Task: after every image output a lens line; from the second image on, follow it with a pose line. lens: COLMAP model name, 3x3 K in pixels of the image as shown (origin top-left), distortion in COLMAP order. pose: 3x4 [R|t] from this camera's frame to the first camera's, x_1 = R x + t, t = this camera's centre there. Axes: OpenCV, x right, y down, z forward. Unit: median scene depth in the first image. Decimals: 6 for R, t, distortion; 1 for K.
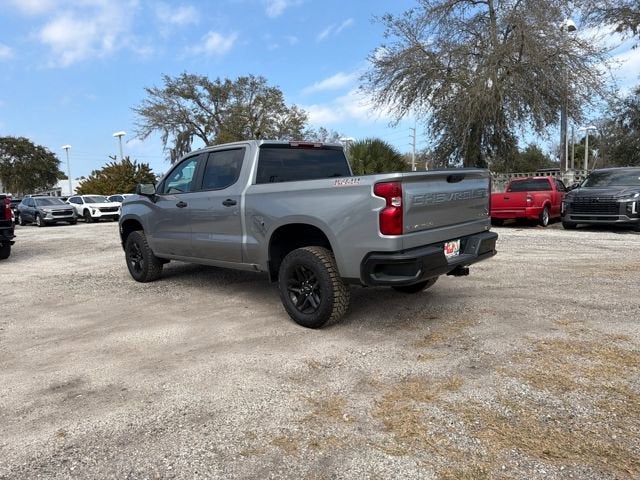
lens RADIAL K [[453.7, 0, 312.9], [0, 453.7, 231.7], [0, 0, 1]] dist [0.044558, -0.058169]
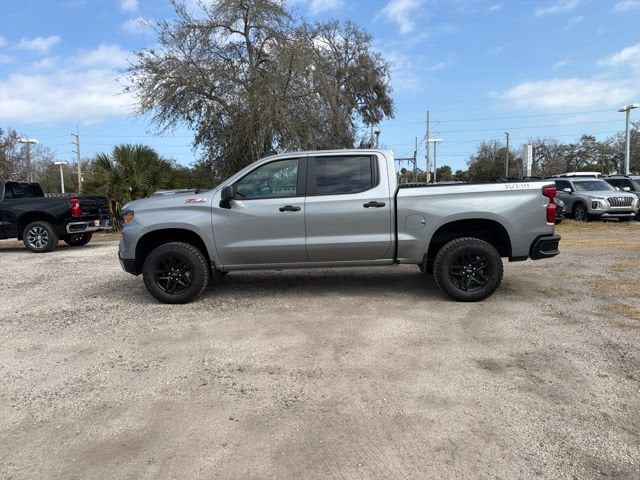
lens RADIAL K [[453.7, 0, 312.9], [0, 453.7, 231.7], [0, 0, 1]] dist [0.044558, -0.058169]
pose [[0.748032, -0.041453, 0.662367, -0.978021], [0.060563, 0.998147, -0.005928, -0.001646], [-0.660894, 0.044550, 0.749156, 0.274875]]
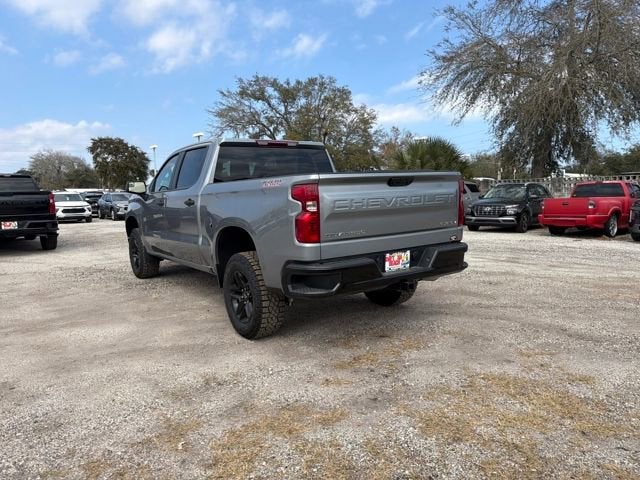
lens RADIAL K [[453.7, 0, 312.9], [0, 453.7, 231.7], [0, 0, 1]] dist [0.044558, -0.058169]
pose [[0.984346, 0.033363, -0.173060, 0.237007], [-0.033427, 0.999438, 0.002549, -0.012464], [0.173048, 0.003276, 0.984908, 0.079720]]
